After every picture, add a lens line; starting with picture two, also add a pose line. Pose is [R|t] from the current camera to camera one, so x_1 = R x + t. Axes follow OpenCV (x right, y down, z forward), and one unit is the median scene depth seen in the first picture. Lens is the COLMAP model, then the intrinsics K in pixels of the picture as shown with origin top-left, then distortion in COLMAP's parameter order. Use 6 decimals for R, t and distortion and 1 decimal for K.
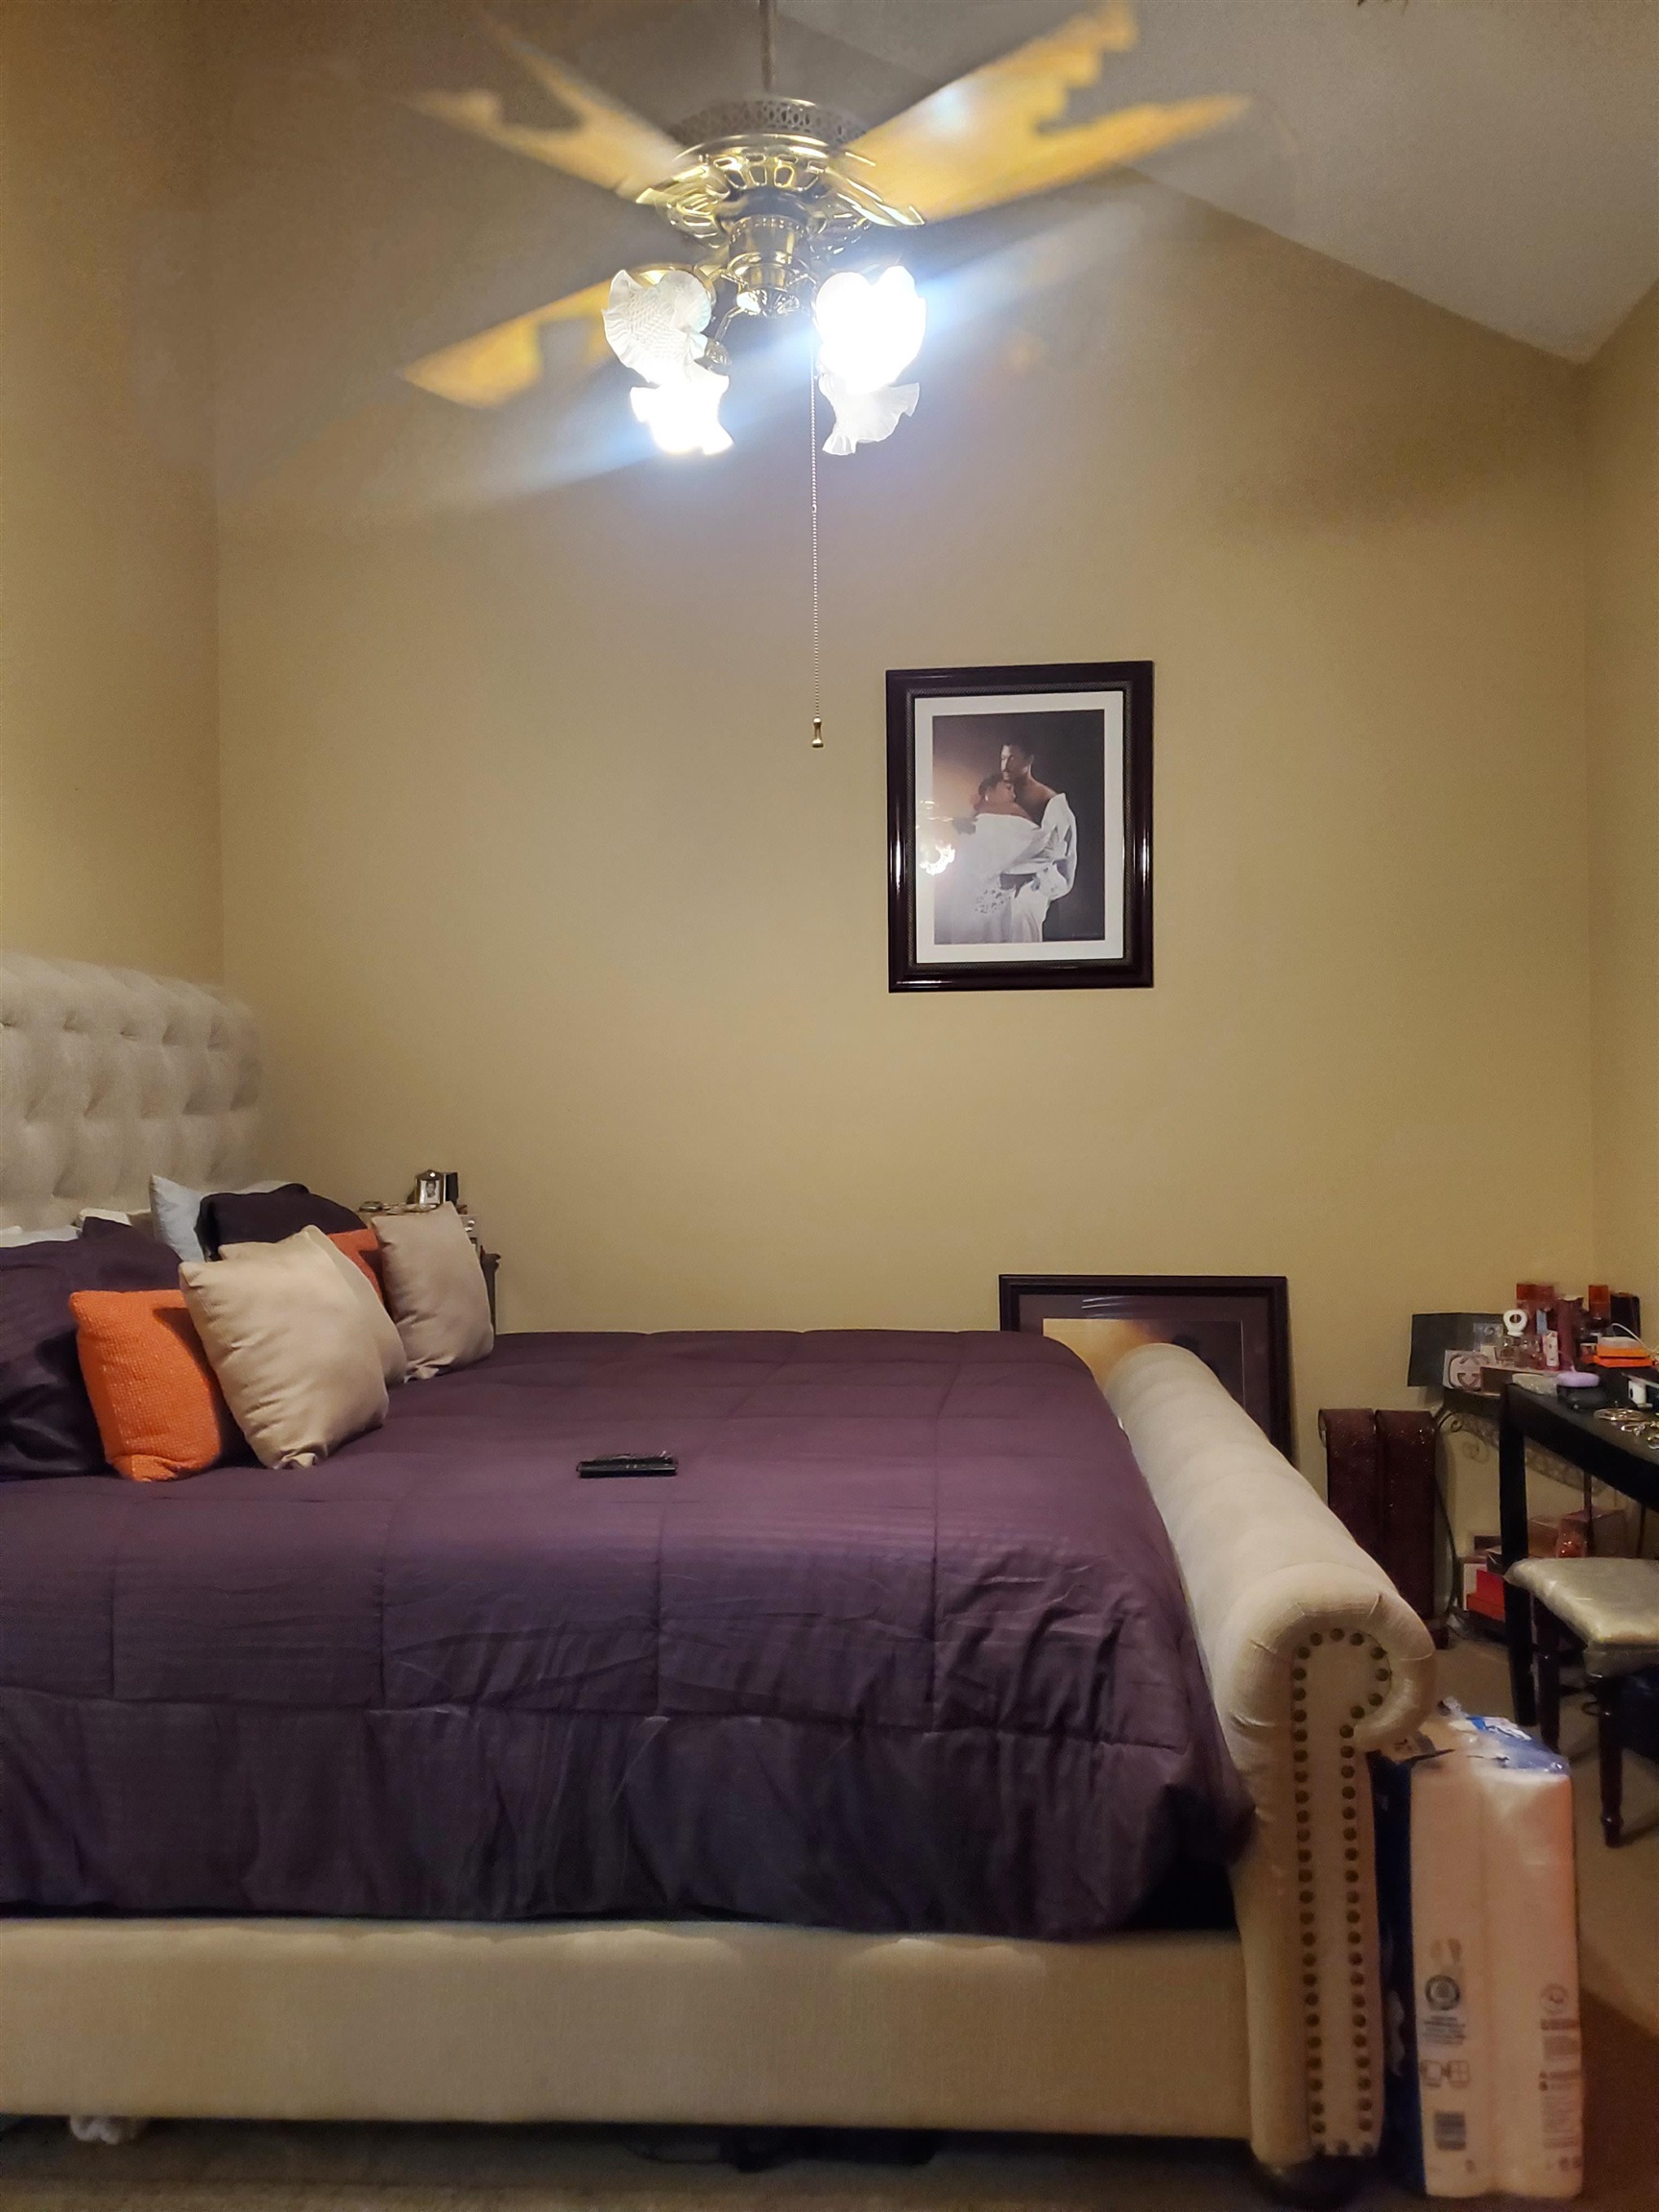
lens RADIAL K [[1735.0, 0, 828.7], [0, 1735.0, 1114.1], [0, 0, 1]] dist [0.013695, -0.001654]
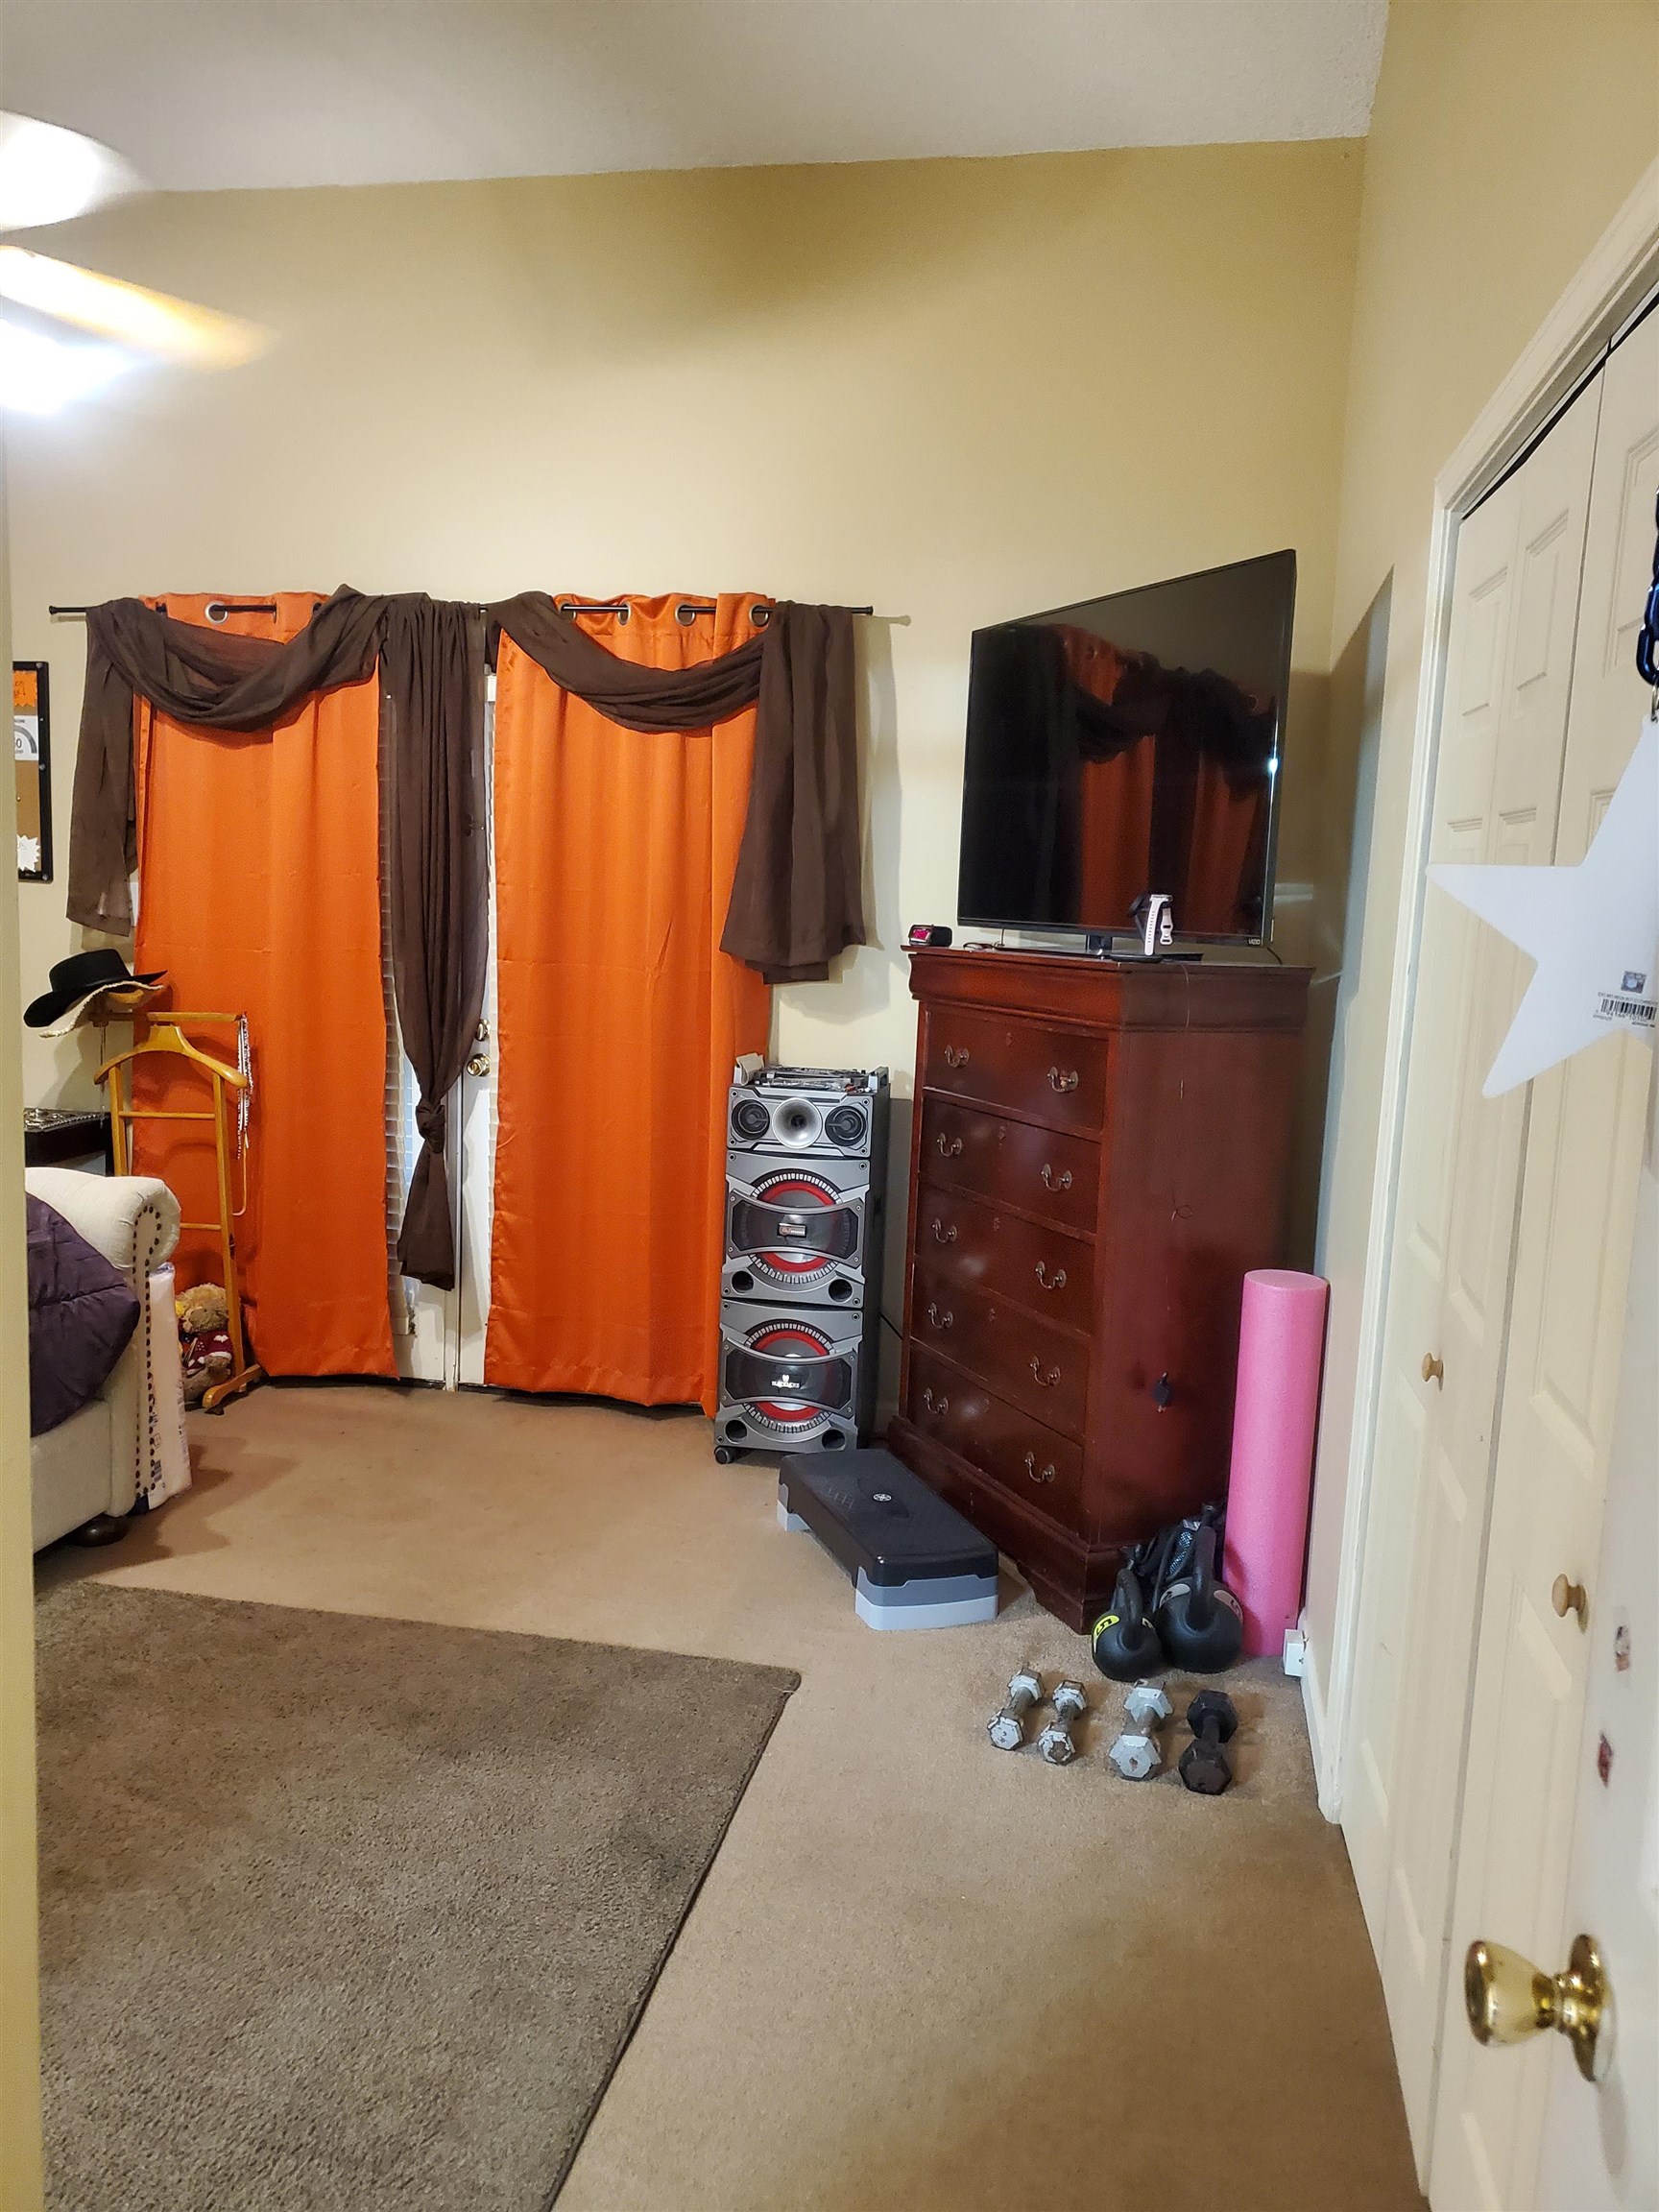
lens RADIAL K [[1735.0, 0, 828.7], [0, 1735.0, 1114.1], [0, 0, 1]] dist [0.013695, -0.001654]
pose [[0.101925, -0.112083, 0.988458, -0.661444], [-0.031802, 0.992758, 0.115850, -0.010540], [-0.994284, -0.043243, 0.097622, 0.070249]]
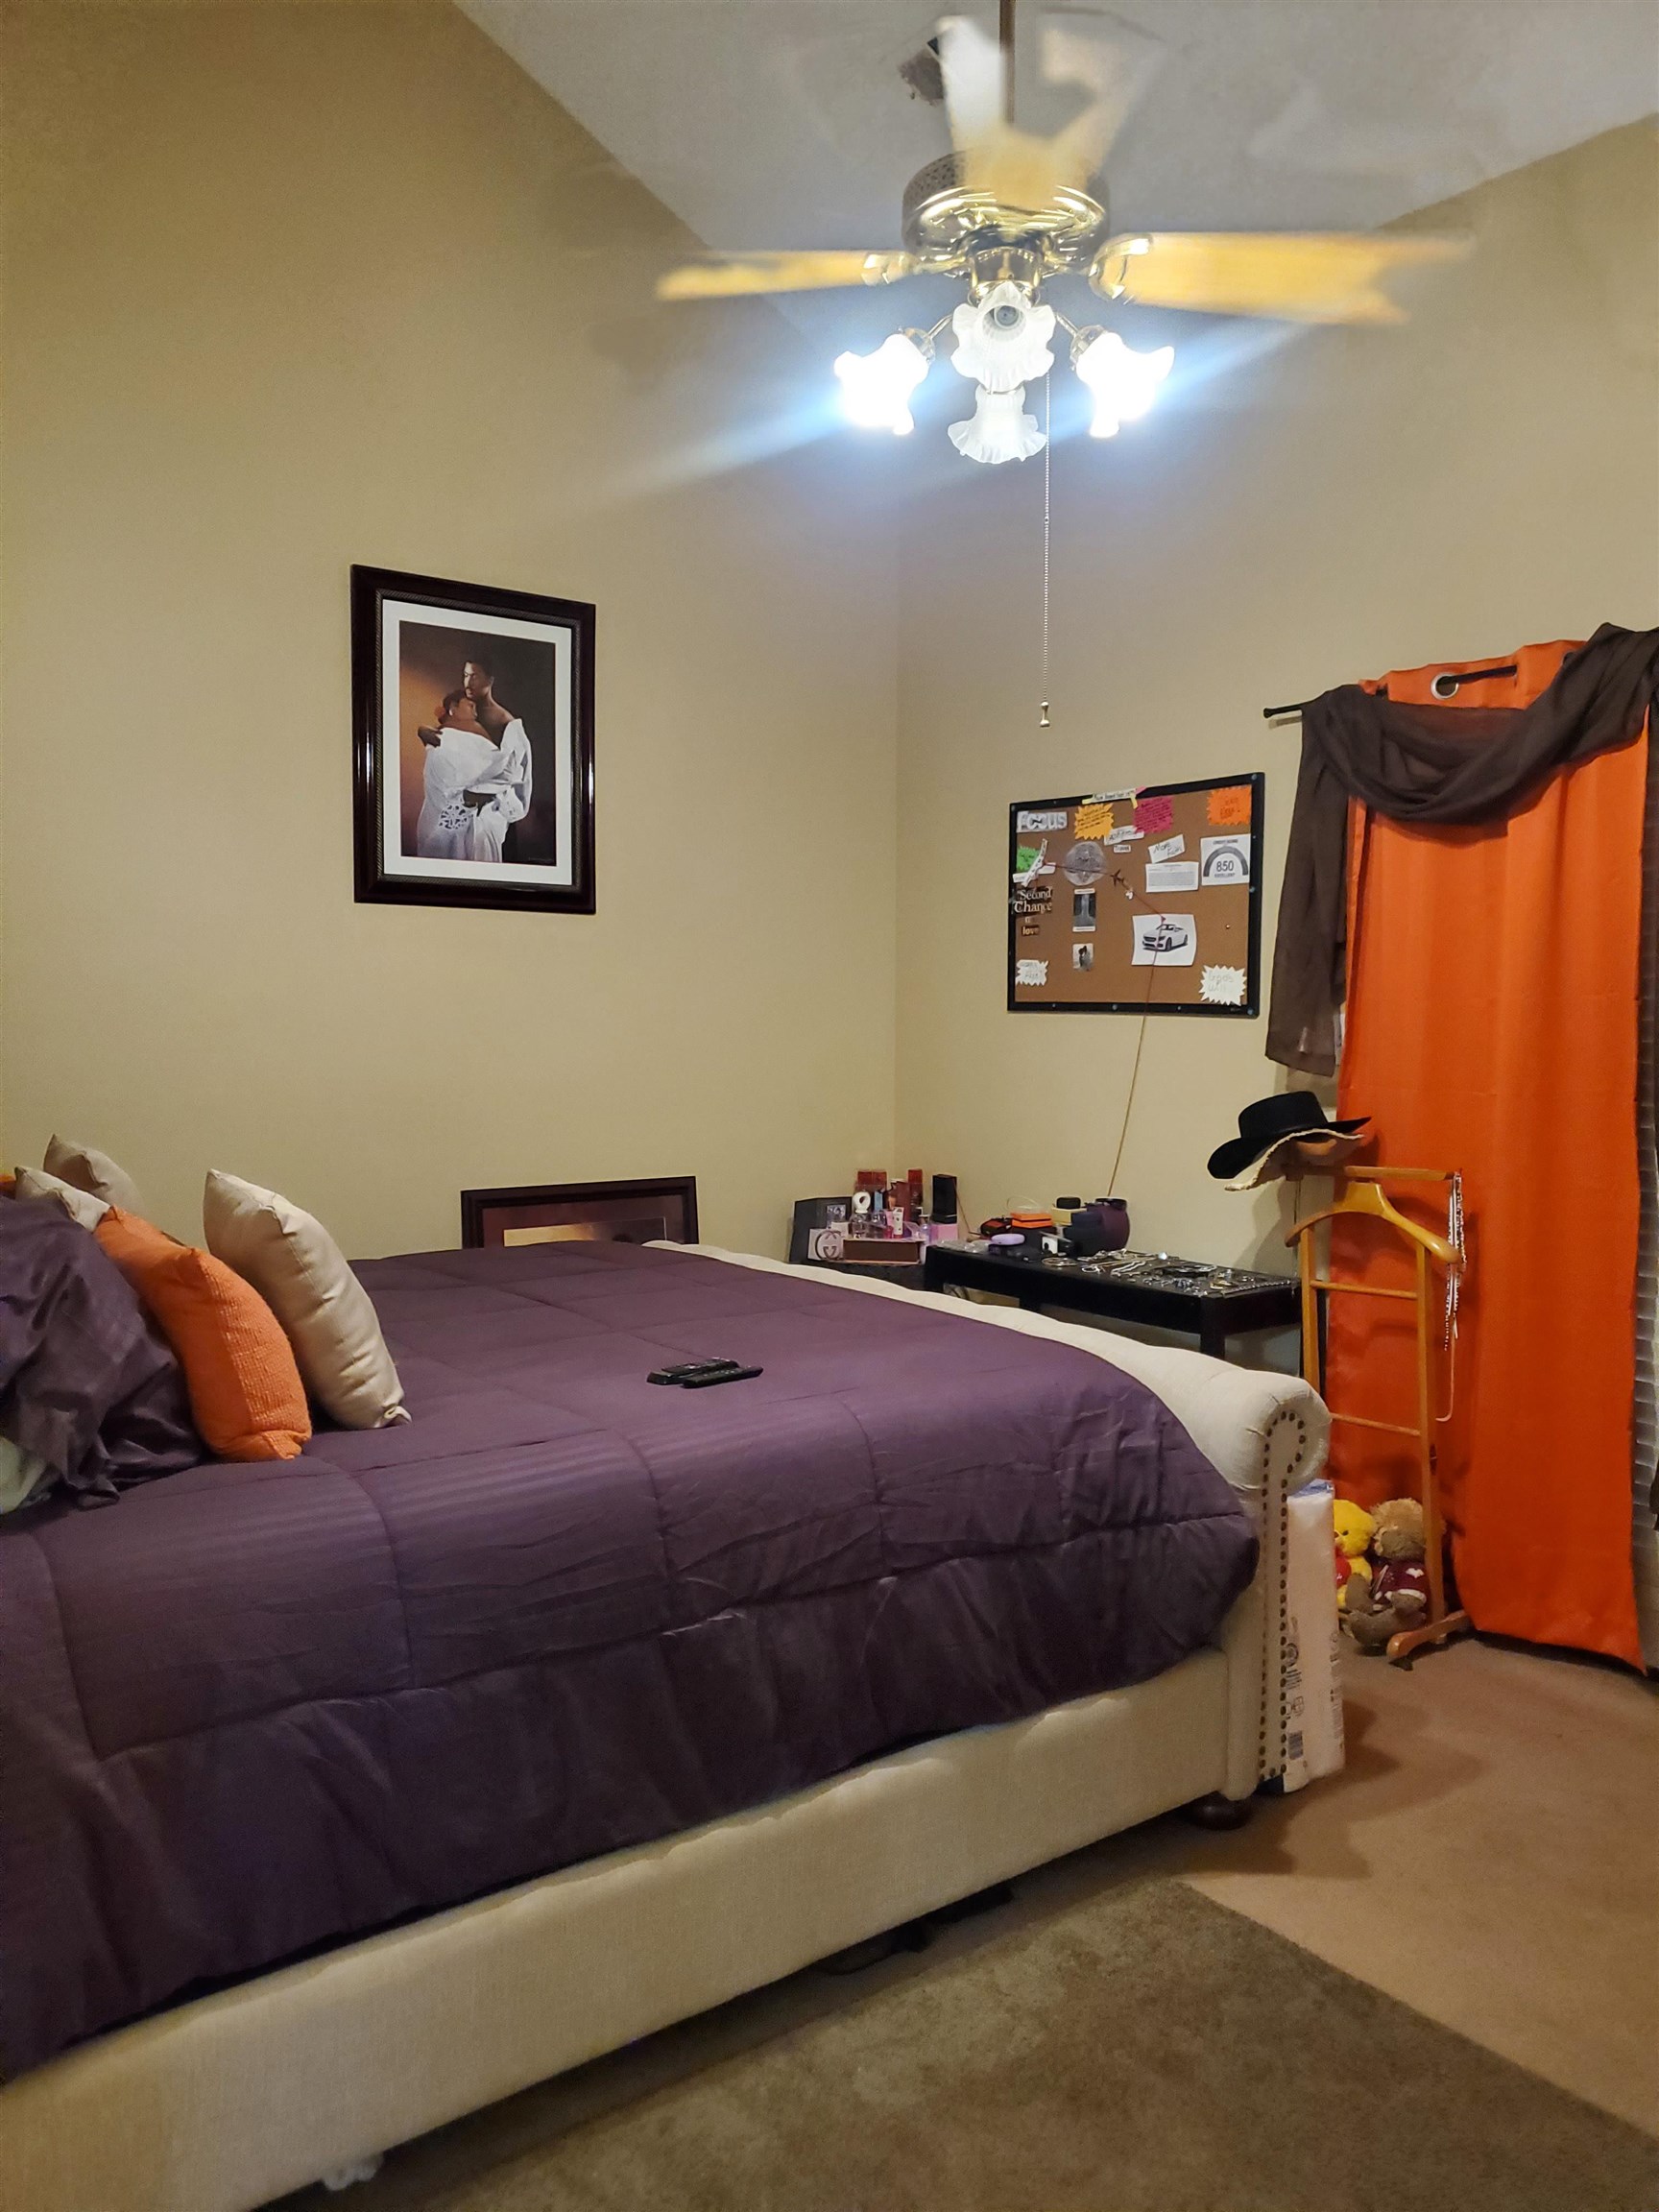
lens RADIAL K [[1735.0, 0, 828.7], [0, 1735.0, 1114.1], [0, 0, 1]] dist [0.013695, -0.001654]
pose [[0.743328, -0.024258, 0.668487, -0.440043], [-0.011826, 0.998709, 0.049391, -0.003658], [-0.668822, -0.044619, 0.742082, 0.105719]]
